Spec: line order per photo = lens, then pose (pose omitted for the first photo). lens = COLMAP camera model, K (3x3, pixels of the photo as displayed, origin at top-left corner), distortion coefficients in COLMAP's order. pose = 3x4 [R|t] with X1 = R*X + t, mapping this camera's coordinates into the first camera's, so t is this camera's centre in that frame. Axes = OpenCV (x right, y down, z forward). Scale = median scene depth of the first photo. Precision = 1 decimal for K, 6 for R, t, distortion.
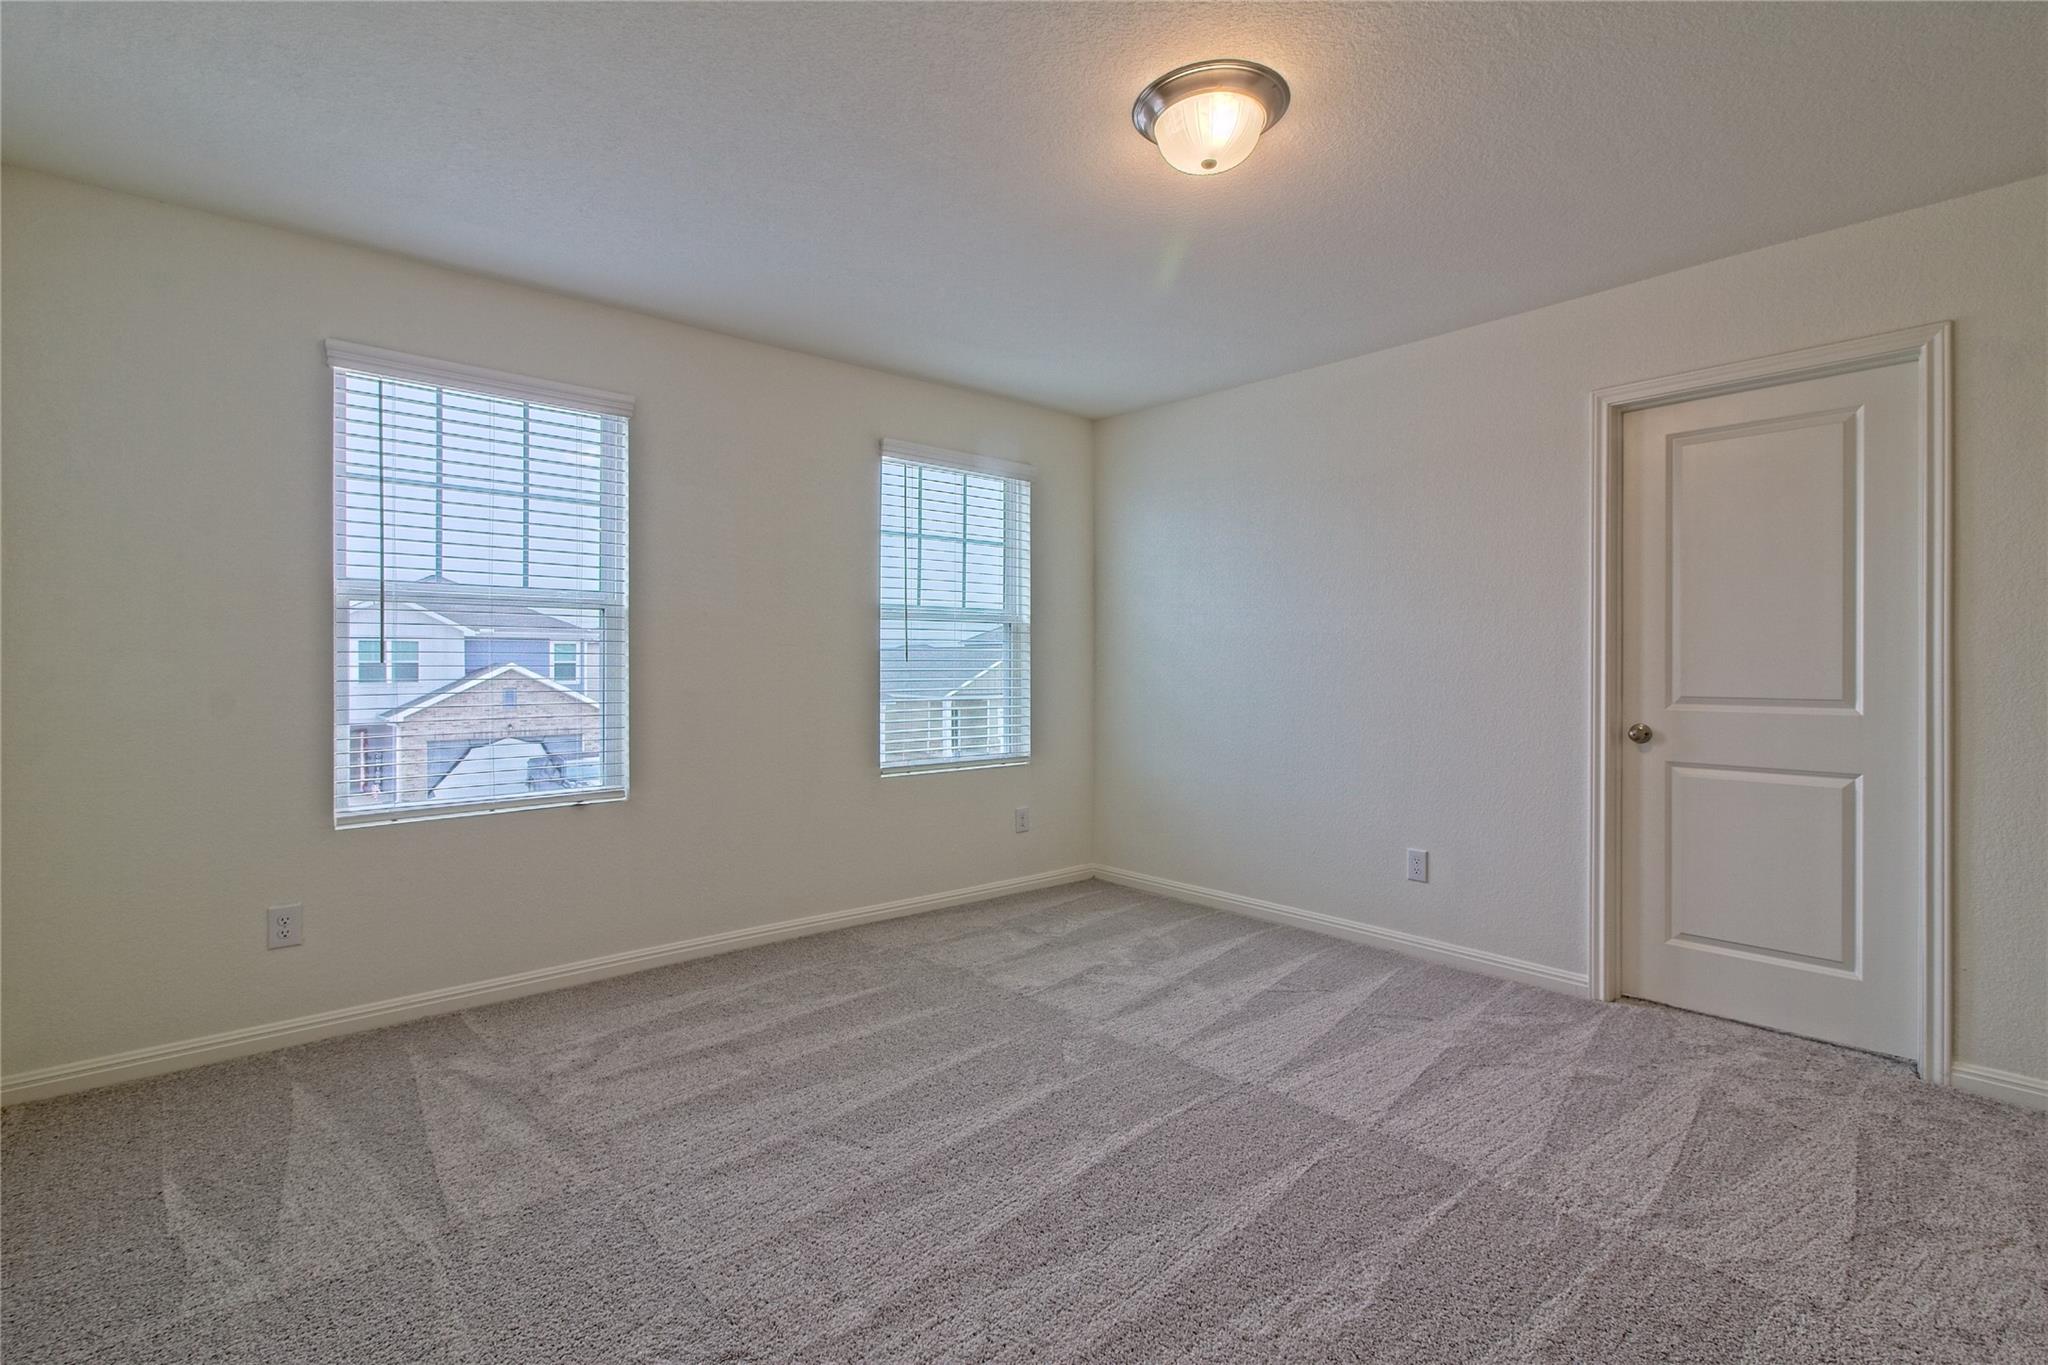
lens RADIAL K [[945.5, 0, 1017.3], [0, 945.5, 677.8], [0, 0, 1]] dist [-0.012945, 0.007675]
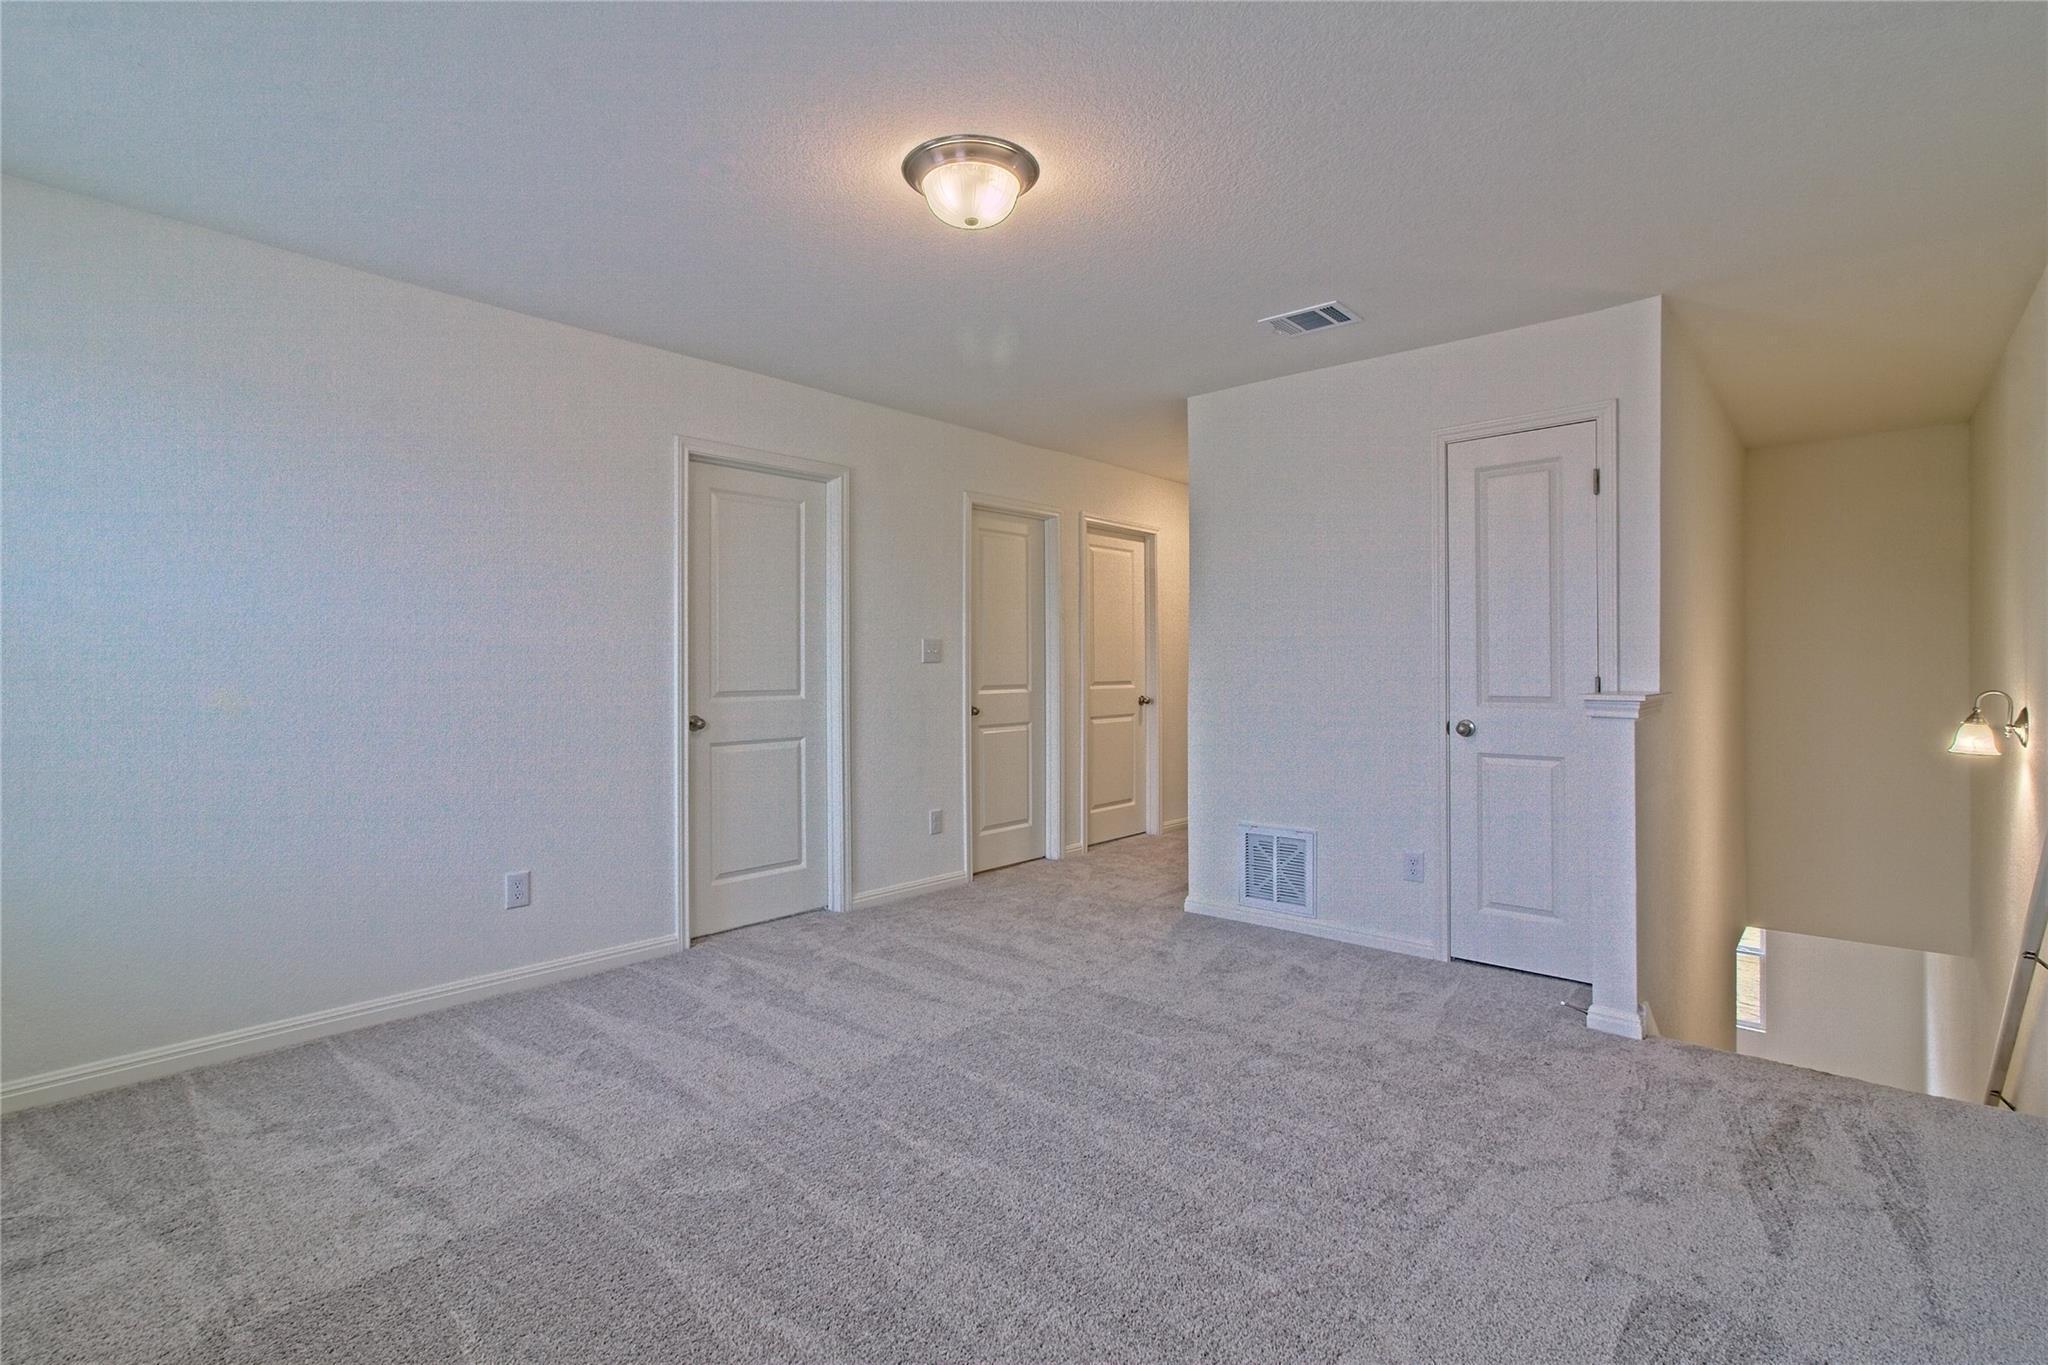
lens RADIAL K [[945.5, 0, 1020.0], [0, 945.5, 671.0], [0, 0, 1]] dist [-0.012945, 0.007675]
pose [[-0.134039, -0.004341, 0.990967, -0.670739], [0.017592, 0.999822, 0.006759, -0.010758], [-0.990820, 0.018340, -0.133939, 0.799890]]
